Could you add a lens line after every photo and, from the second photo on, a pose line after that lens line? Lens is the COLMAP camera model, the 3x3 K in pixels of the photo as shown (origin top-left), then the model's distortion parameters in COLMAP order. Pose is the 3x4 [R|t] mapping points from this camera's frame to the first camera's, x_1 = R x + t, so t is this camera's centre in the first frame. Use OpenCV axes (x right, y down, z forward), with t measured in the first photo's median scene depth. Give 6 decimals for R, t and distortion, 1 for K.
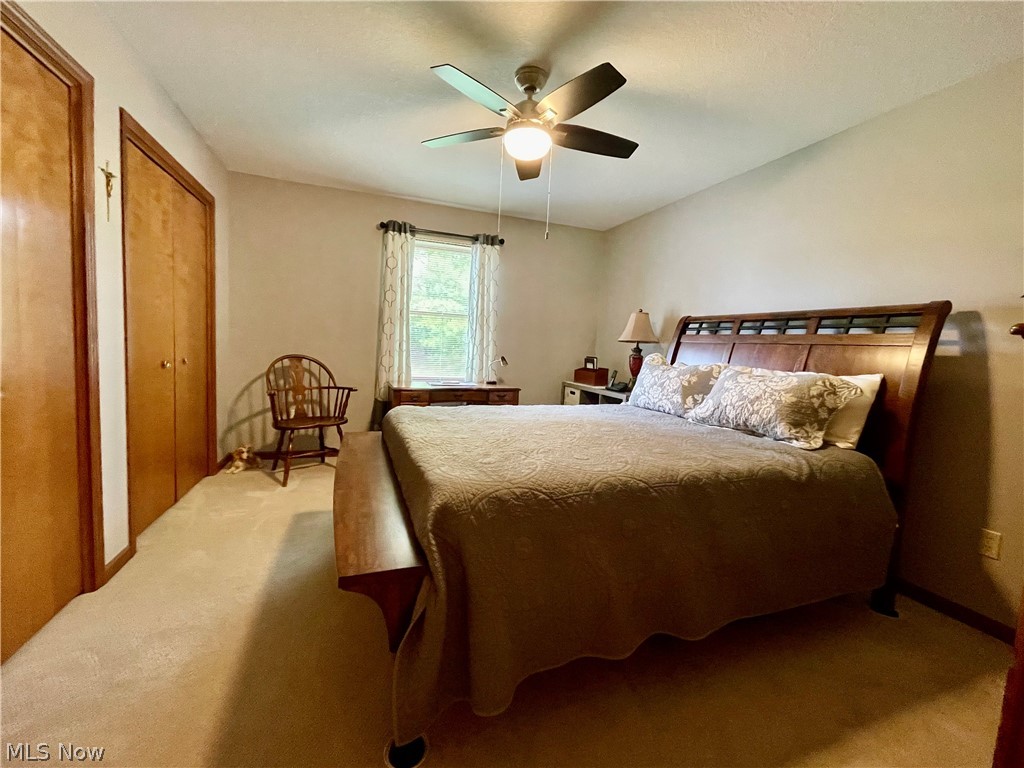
lens RADIAL K [[436.1, 0, 513.2], [0, 436.1, 377.9], [0, 0, 1]] dist [-0.000936, 0.000807]
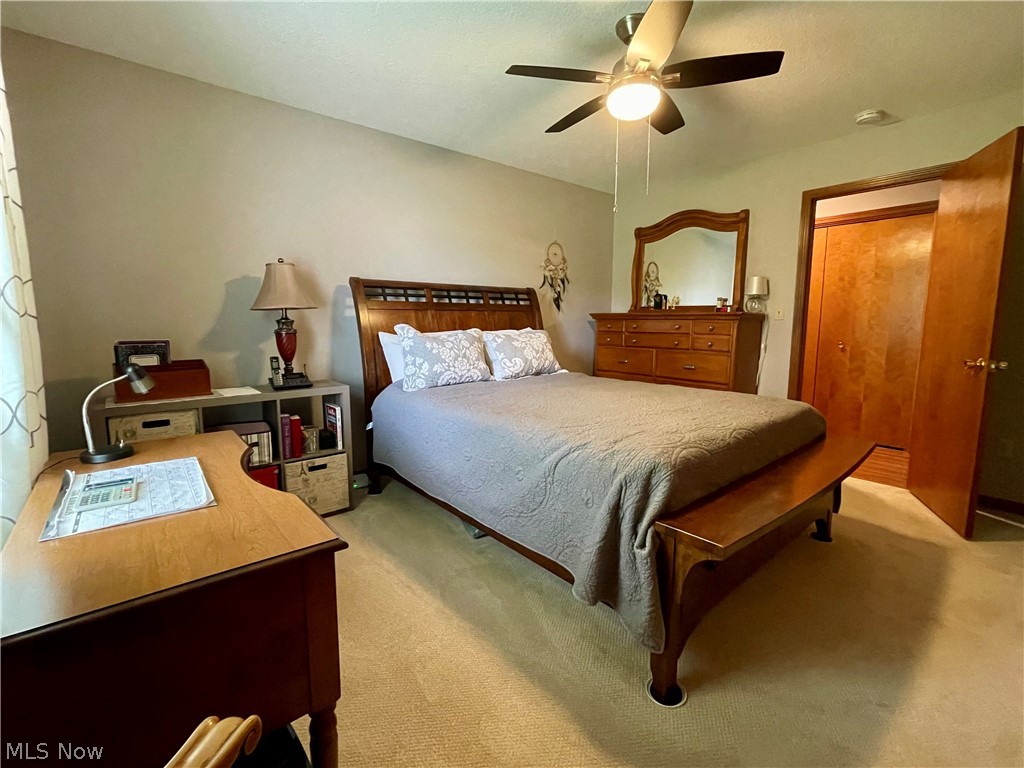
lens RADIAL K [[466.7, 0, 512.8], [0, 466.7, 391.9], [0, 0, 1]] dist [-0.017202, 0.010448]
pose [[-0.352113, -0.186650, 0.917158, -0.650184], [0.058507, 0.973608, 0.220600, -0.124852], [-0.934127, 0.131336, -0.331900, 1.223262]]
